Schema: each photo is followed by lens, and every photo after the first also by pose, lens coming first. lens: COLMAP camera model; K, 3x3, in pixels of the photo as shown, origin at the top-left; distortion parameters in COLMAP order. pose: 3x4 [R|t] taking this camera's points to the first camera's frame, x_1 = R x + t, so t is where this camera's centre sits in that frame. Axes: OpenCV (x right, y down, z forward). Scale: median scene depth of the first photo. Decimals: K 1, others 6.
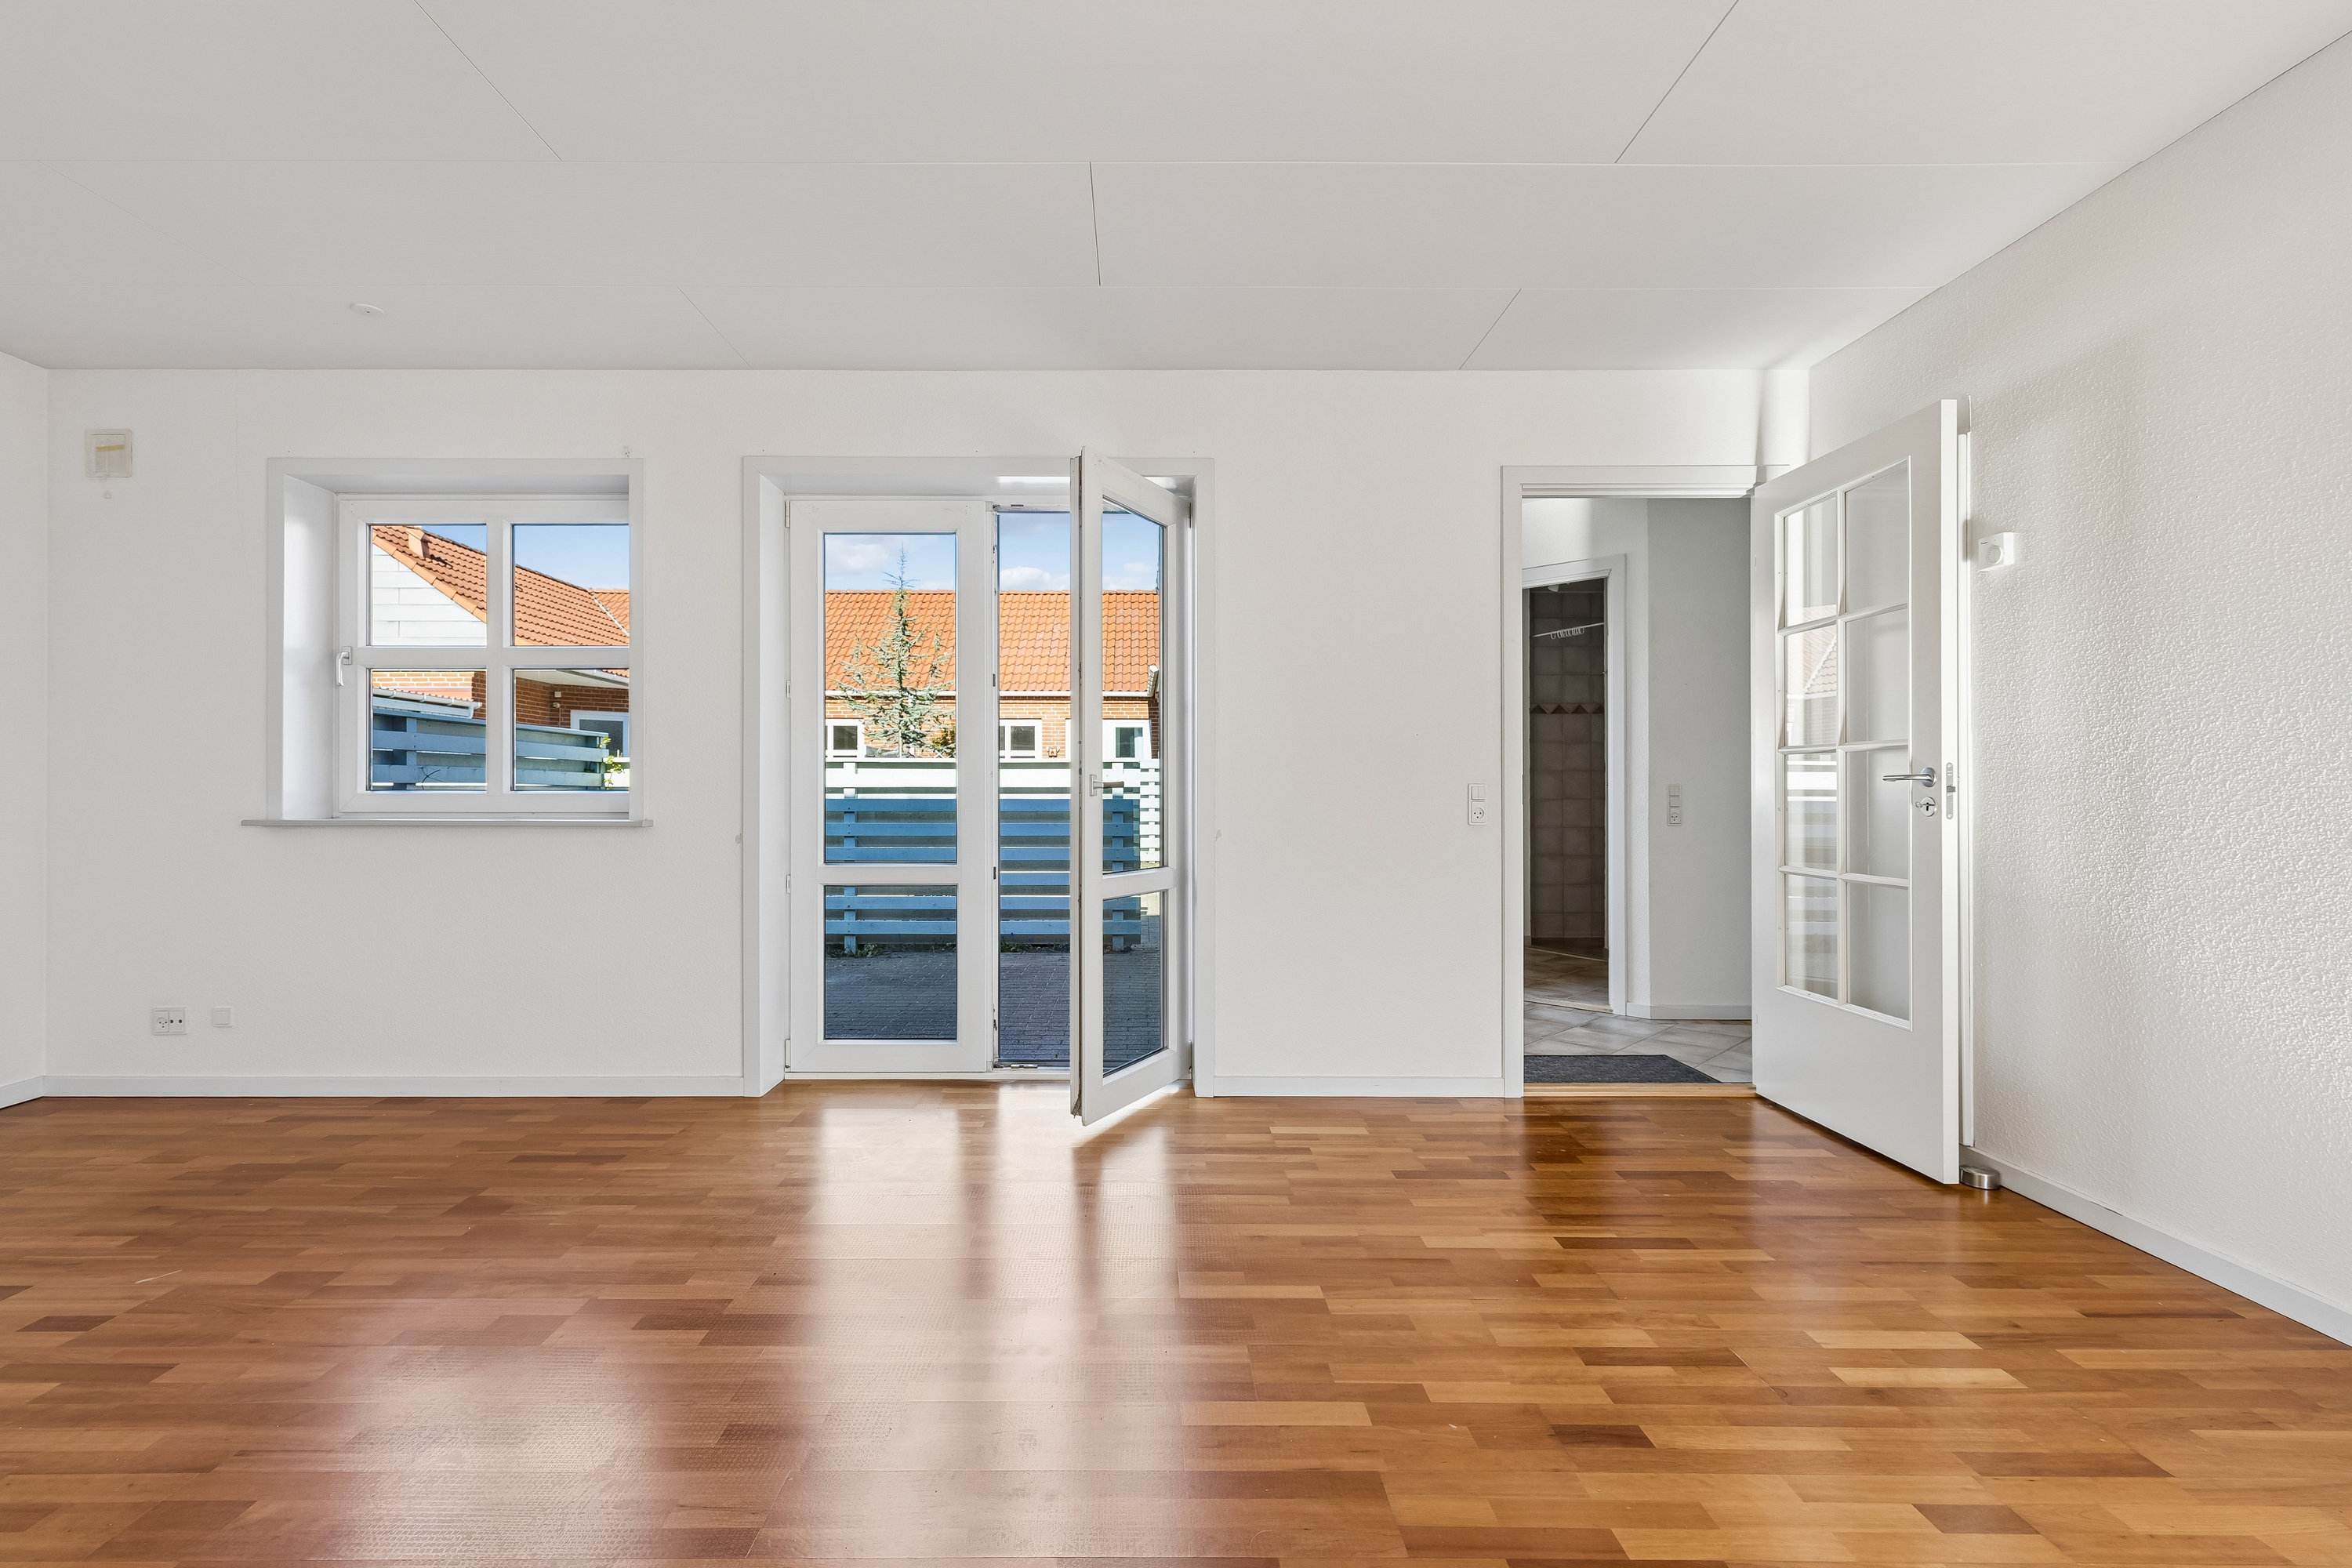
lens RADIAL K [[1072.1, 0, 1130.3], [0, 1072.1, 790.8], [0, 0, 1]] dist [0.007965, -0.001644]
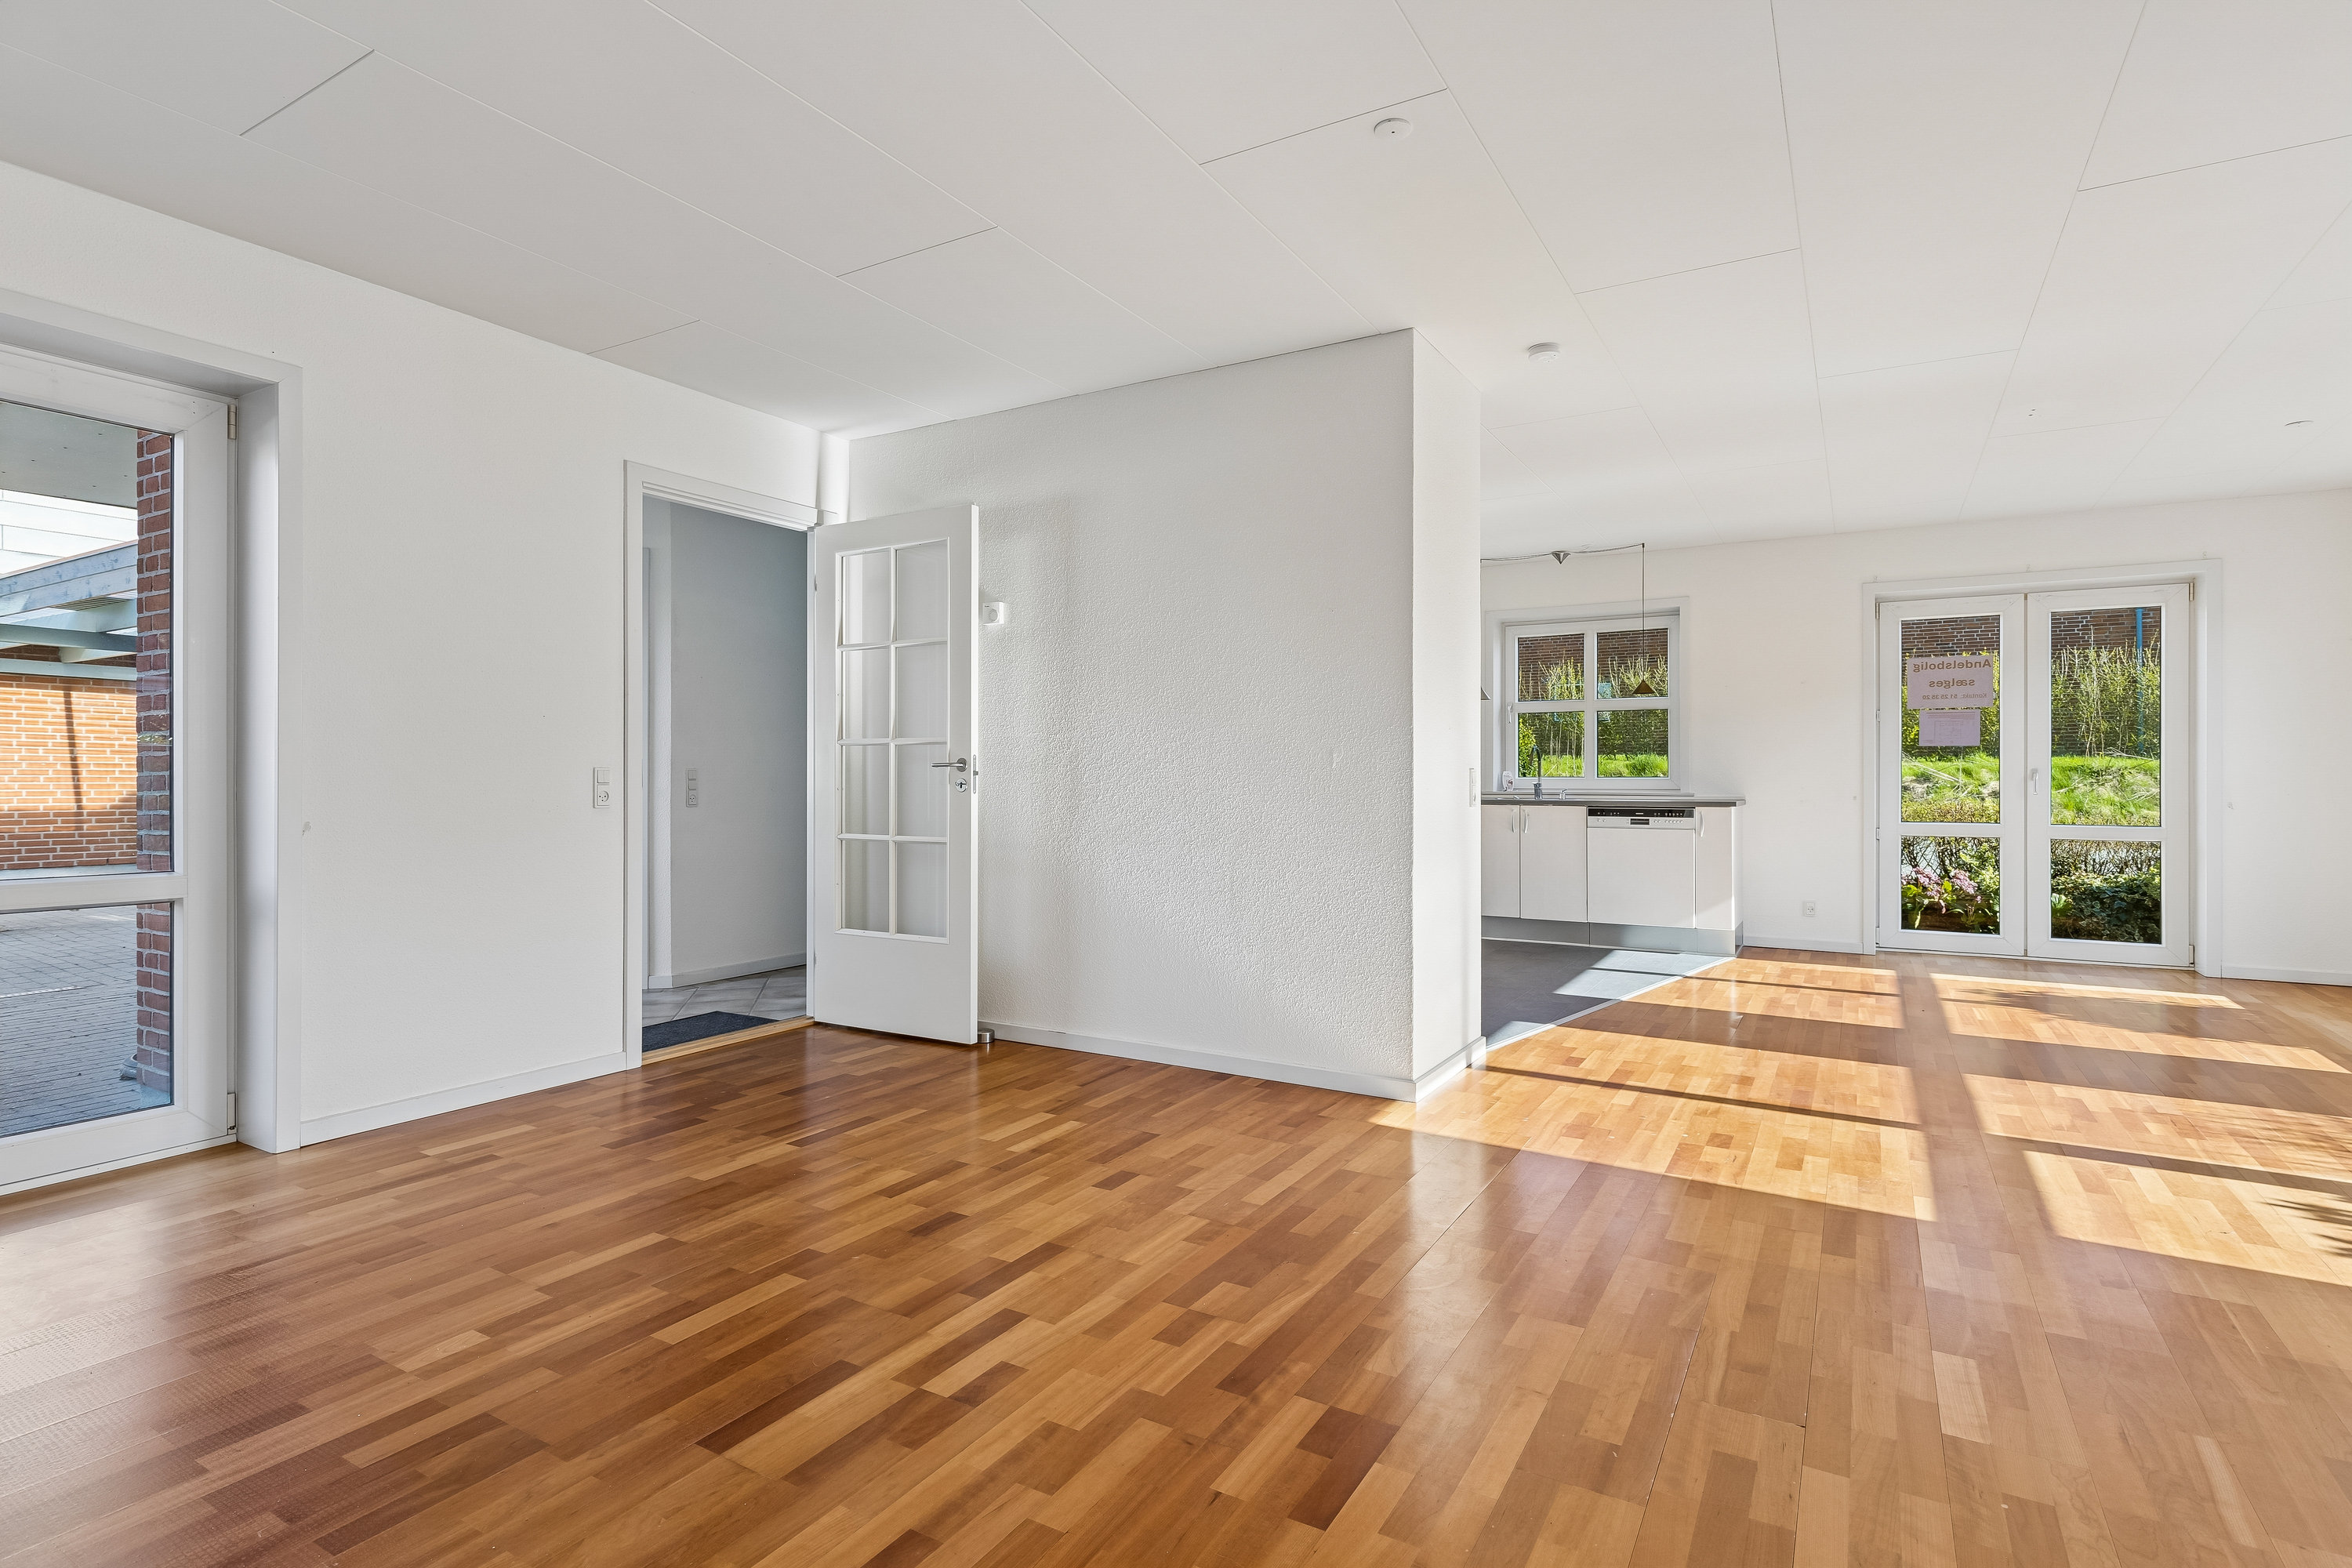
lens RADIAL K [[1161.5, 0, 1184.2], [0, 1161.5, 768.1], [0, 0, 1]] dist [0.000743, -0.001874]
pose [[0.504655, 0.004880, 0.863307, -0.352011], [0.000311, 0.999983, -0.005834, 0.000936], [-0.863321, 0.003213, 0.504645, -0.031206]]
